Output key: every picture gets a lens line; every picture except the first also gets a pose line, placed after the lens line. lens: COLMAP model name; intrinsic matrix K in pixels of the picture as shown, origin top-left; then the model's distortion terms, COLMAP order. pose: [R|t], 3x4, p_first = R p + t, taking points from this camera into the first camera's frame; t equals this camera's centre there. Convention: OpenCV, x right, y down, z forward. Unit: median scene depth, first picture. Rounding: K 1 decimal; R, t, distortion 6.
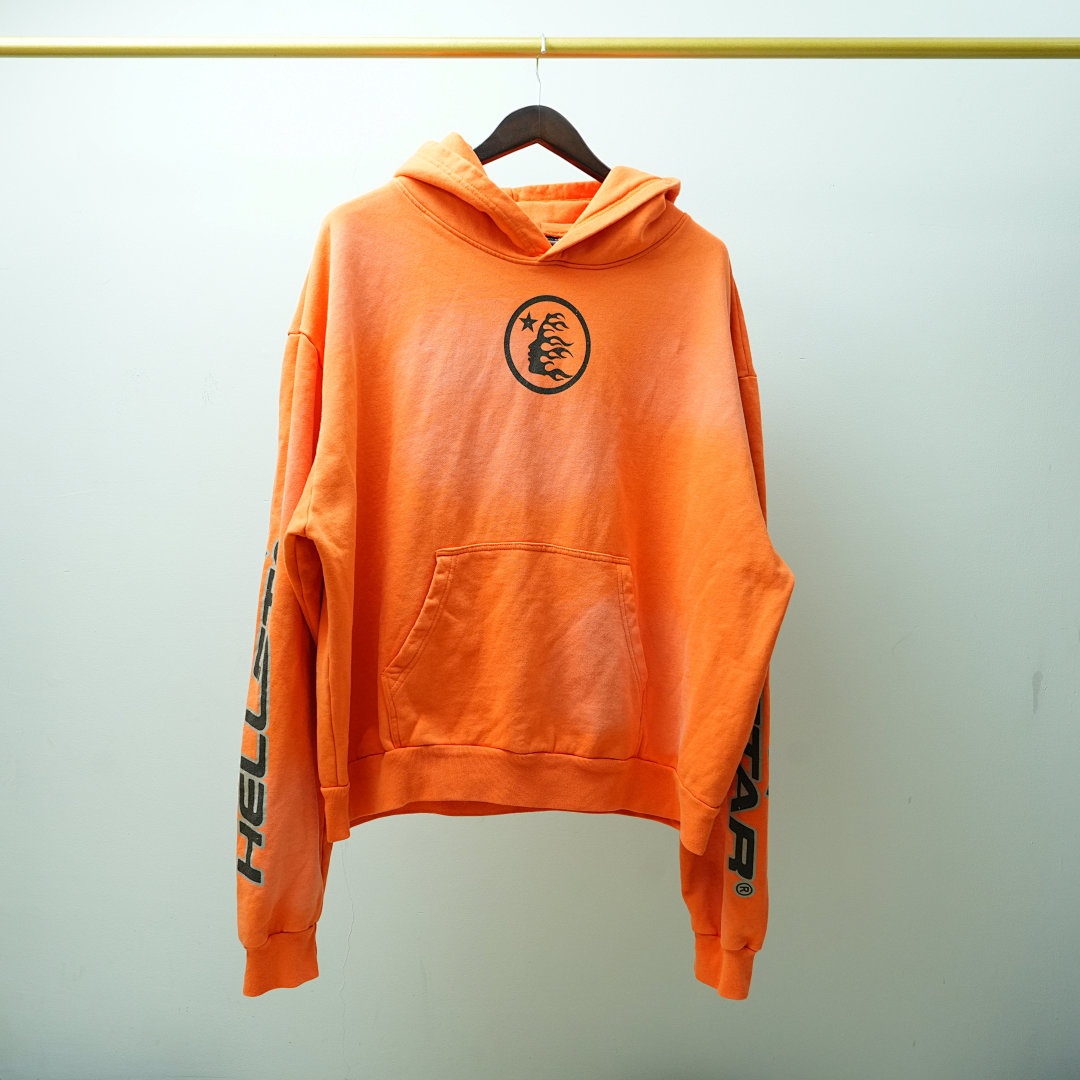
lens RADIAL K [[1118.5, 0, 527.8], [0, 1118.5, 543.7], [0, 0, 1]] dist [-0.006221, 0.010251]
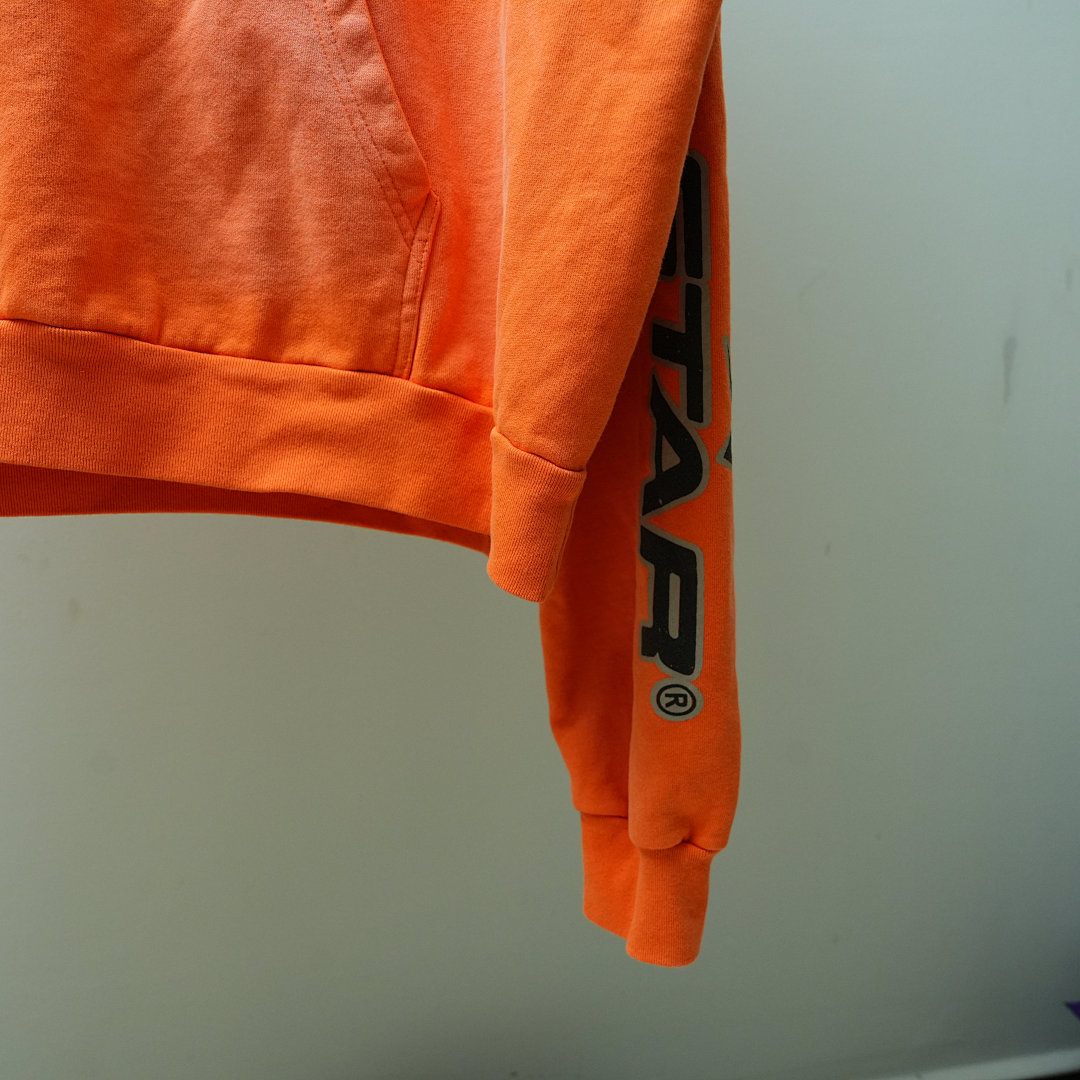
lens RADIAL K [[1033.1, 0, 522.6], [0, 1033.1, 511.5], [0, 0, 1]] dist [-0.017180, -0.004193]
pose [[0.997119, -0.022500, -0.072434, 0.177959], [0.024551, 0.999319, 0.027549, 0.244474], [0.071765, -0.029248, 0.996993, 0.667449]]
